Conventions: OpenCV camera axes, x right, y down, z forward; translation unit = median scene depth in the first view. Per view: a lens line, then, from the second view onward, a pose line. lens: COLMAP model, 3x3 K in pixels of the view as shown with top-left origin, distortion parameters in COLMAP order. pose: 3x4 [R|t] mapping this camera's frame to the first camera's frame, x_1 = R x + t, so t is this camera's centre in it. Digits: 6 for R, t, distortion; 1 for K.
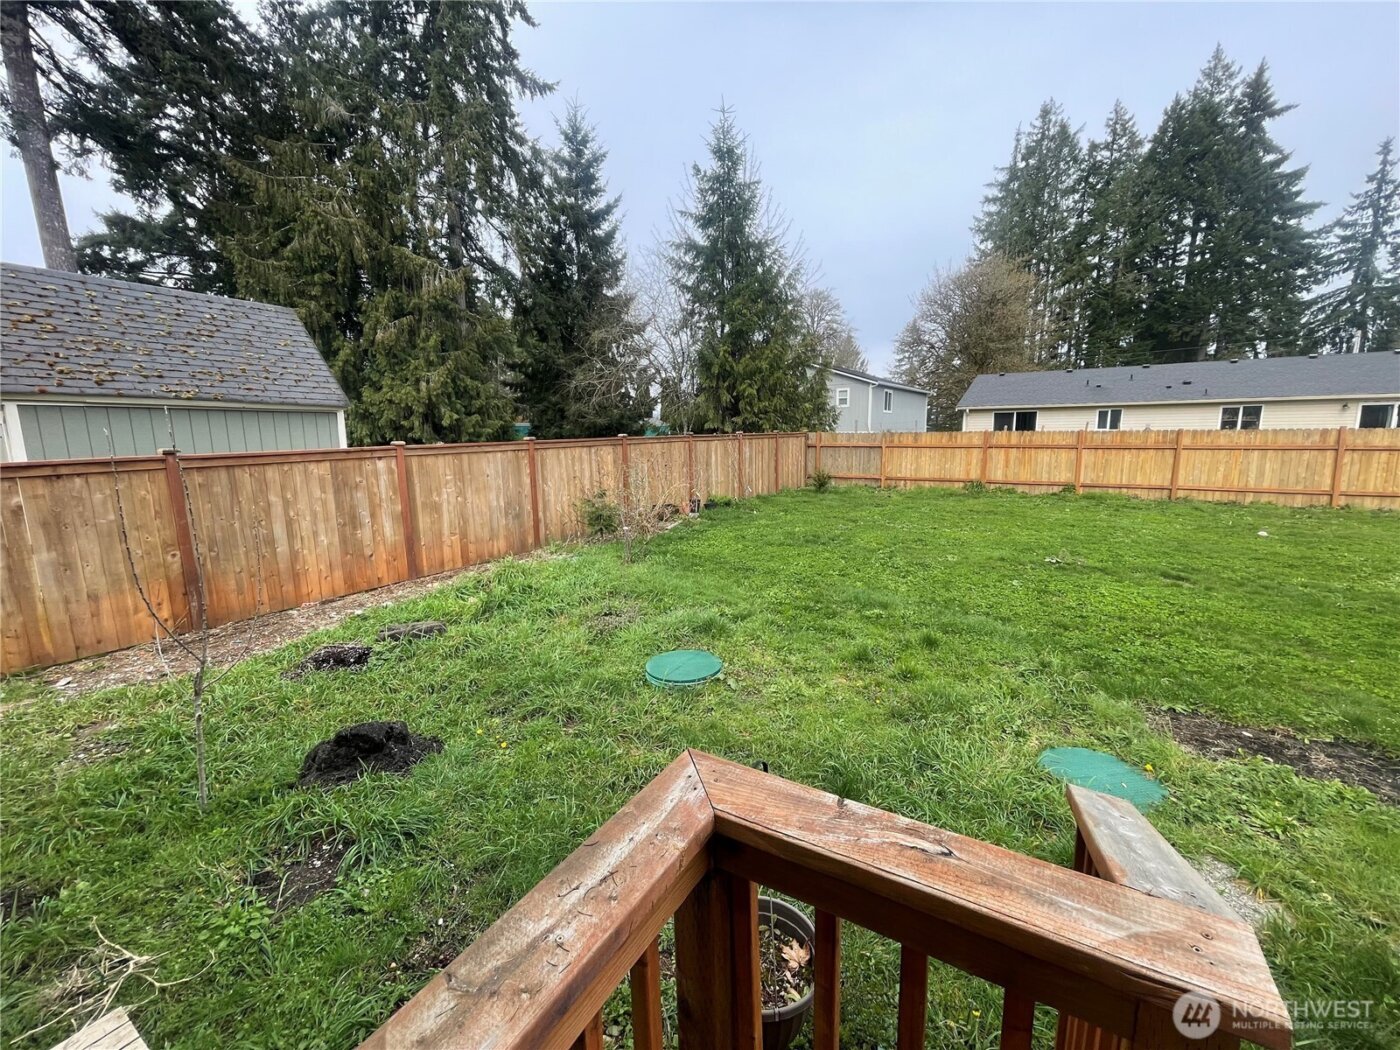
lens RADIAL K [[566.7, 0, 697.4], [0, 566.7, 521.3], [0, 0, 1]] dist [-0.000277, -0.000672]
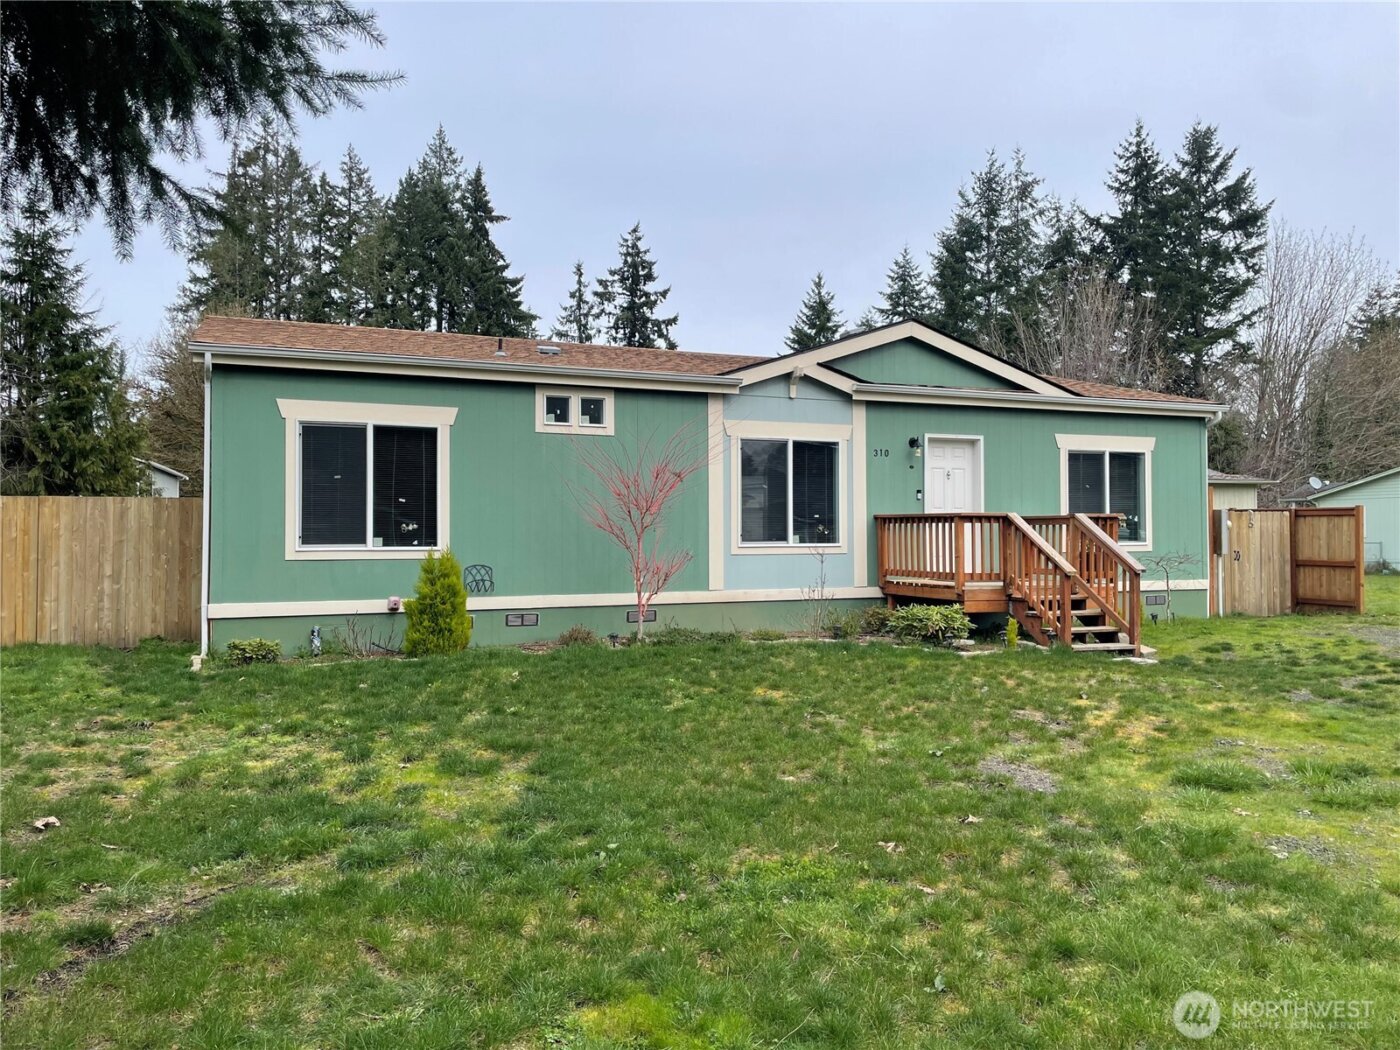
lens RADIAL K [[1052.5, 0, 700.0], [0, 1052.5, 525.0], [0, 0, 1]] dist [0.009021, 0.002405]
pose [[0.592382, 0.022215, 0.805351, -0.190660], [0.122428, 0.985529, -0.117238, 0.051837], [-0.796301, 0.168047, 0.581090, -0.216901]]
